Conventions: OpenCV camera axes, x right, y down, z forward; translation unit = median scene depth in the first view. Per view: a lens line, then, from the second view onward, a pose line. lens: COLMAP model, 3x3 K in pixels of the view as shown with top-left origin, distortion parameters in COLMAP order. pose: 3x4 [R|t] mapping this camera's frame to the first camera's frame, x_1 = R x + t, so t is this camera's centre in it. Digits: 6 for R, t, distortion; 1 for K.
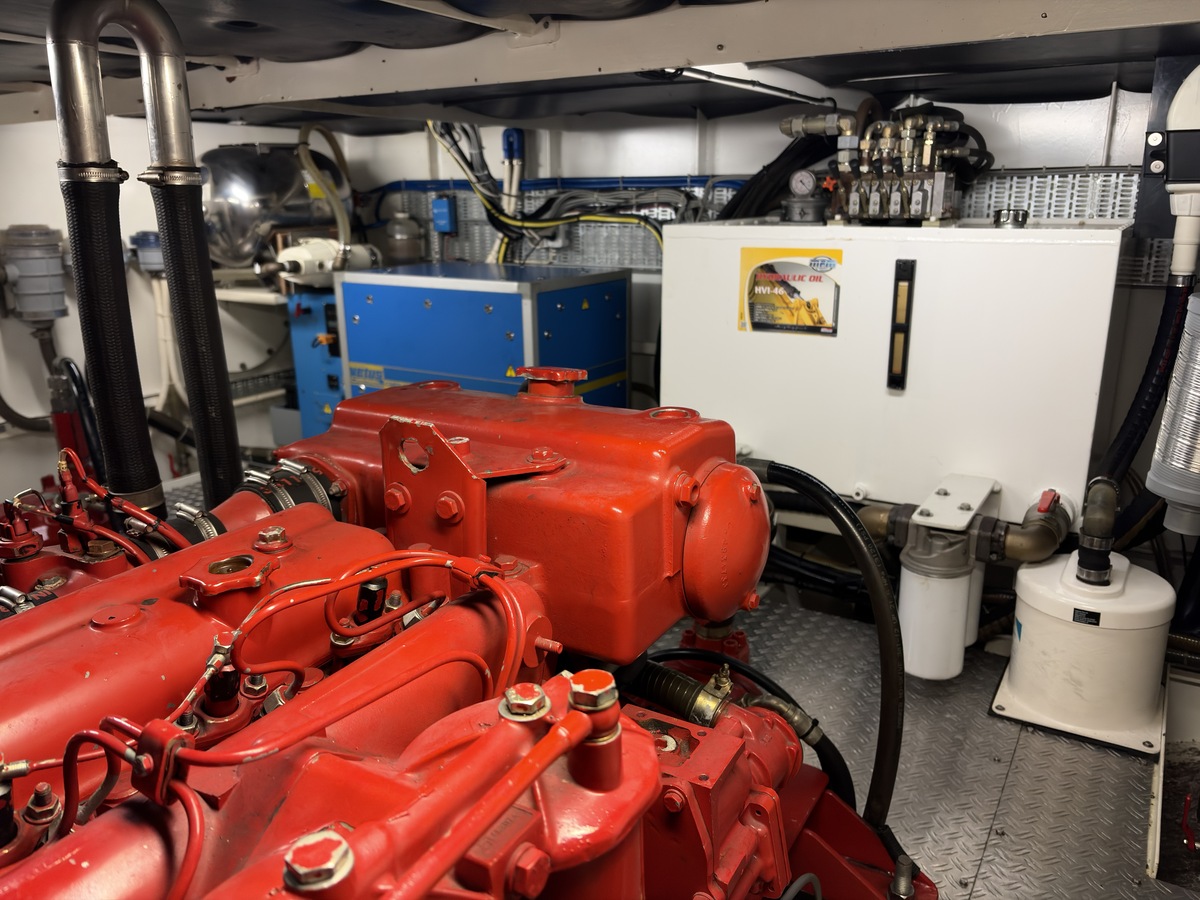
lens RADIAL K [[911.2, 0, 600.9], [0, 911.2, 450.9], [0, 0, 1]] dist [0.044577, -0.017205]
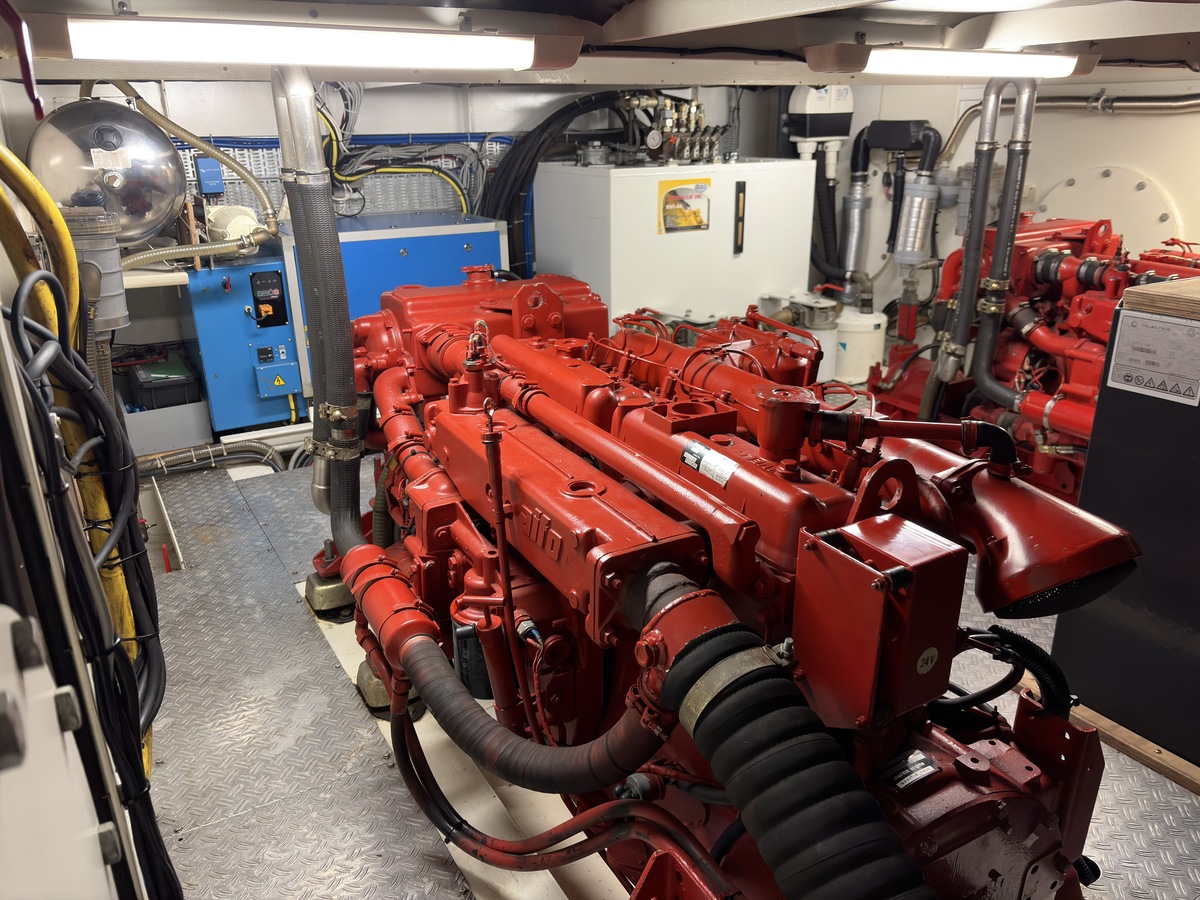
lens RADIAL K [[911.2, 0, 601.3], [0, 911.2, 452.0], [0, 0, 1]] dist [0.044577, -0.017205]
pose [[0.475407, -0.300026, 0.827026, -1.355456], [0.248290, 0.947595, 0.201039, -0.119778], [-0.844002, 0.109767, 0.524987, 0.295998]]
